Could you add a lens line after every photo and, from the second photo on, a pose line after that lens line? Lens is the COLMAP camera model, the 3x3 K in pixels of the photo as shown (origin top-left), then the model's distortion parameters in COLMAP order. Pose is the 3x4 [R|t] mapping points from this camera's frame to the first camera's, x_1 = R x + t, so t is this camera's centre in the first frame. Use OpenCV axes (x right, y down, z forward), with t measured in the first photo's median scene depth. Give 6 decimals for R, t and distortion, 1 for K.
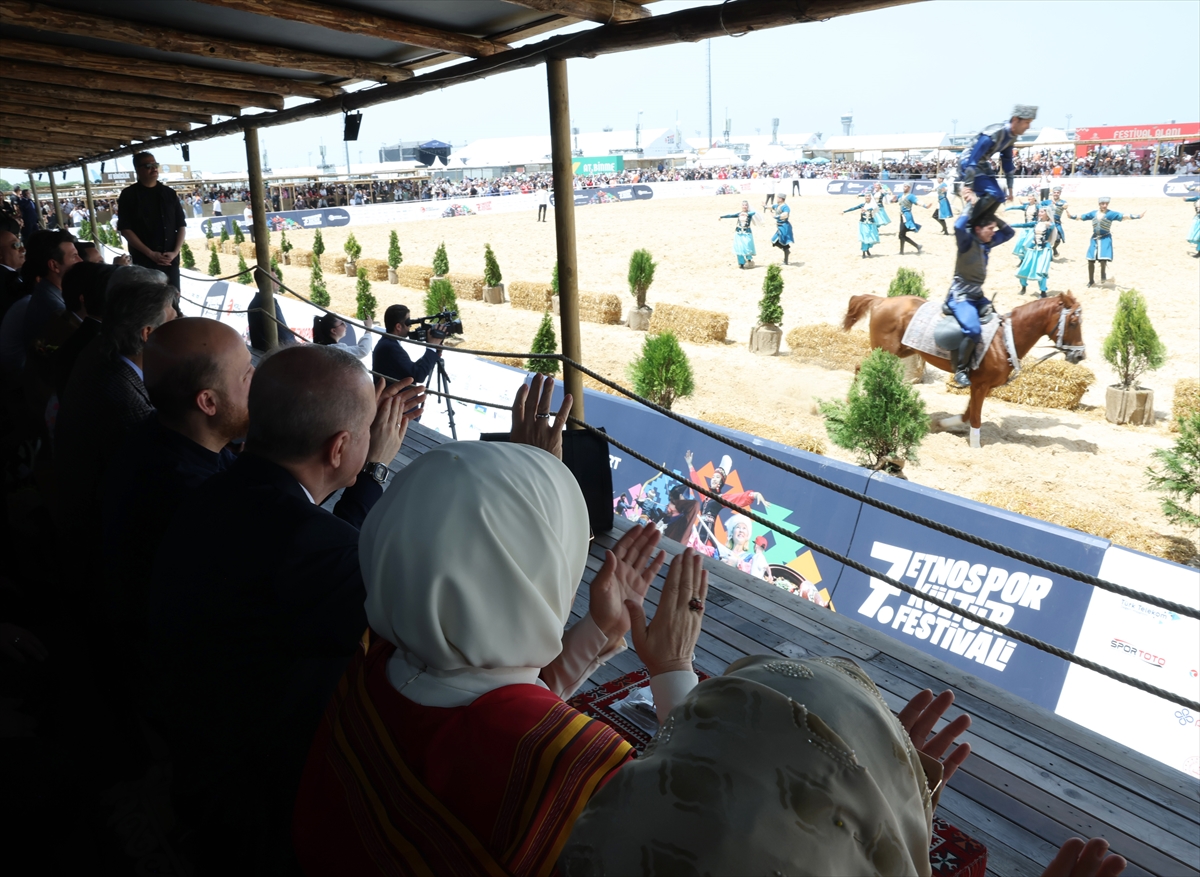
lens RADIAL K [[954.7, 0, 599.2], [0, 954.7, 508.1], [0, 0, 1]] dist [-0.120164, 0.062812]
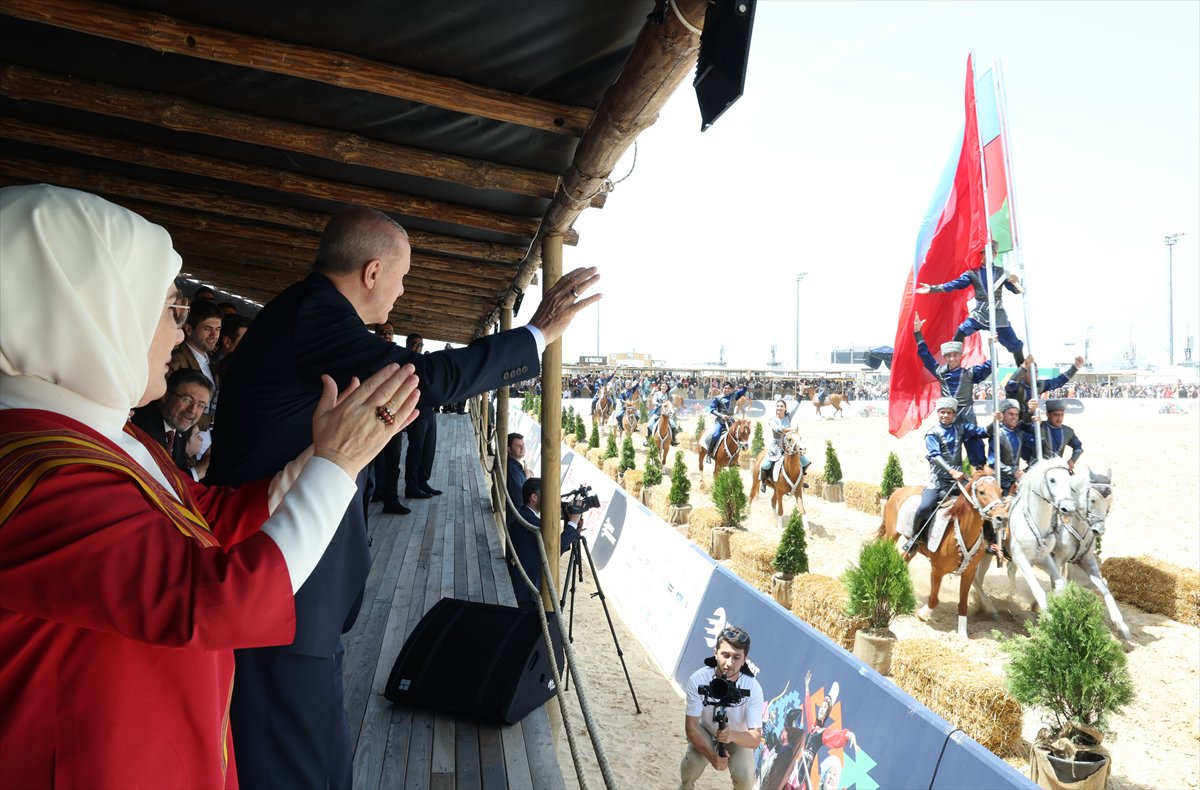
lens RADIAL K [[959.5, 0, 600.0], [0, 959.5, 395.0], [0, 0, 1]] dist [-0.074577, -0.000281]
pose [[0.901175, 0.058963, -0.429426, 0.271641], [-0.191267, 0.943130, -0.271887, -0.025003], [0.388974, 0.327153, 0.861203, 0.104025]]
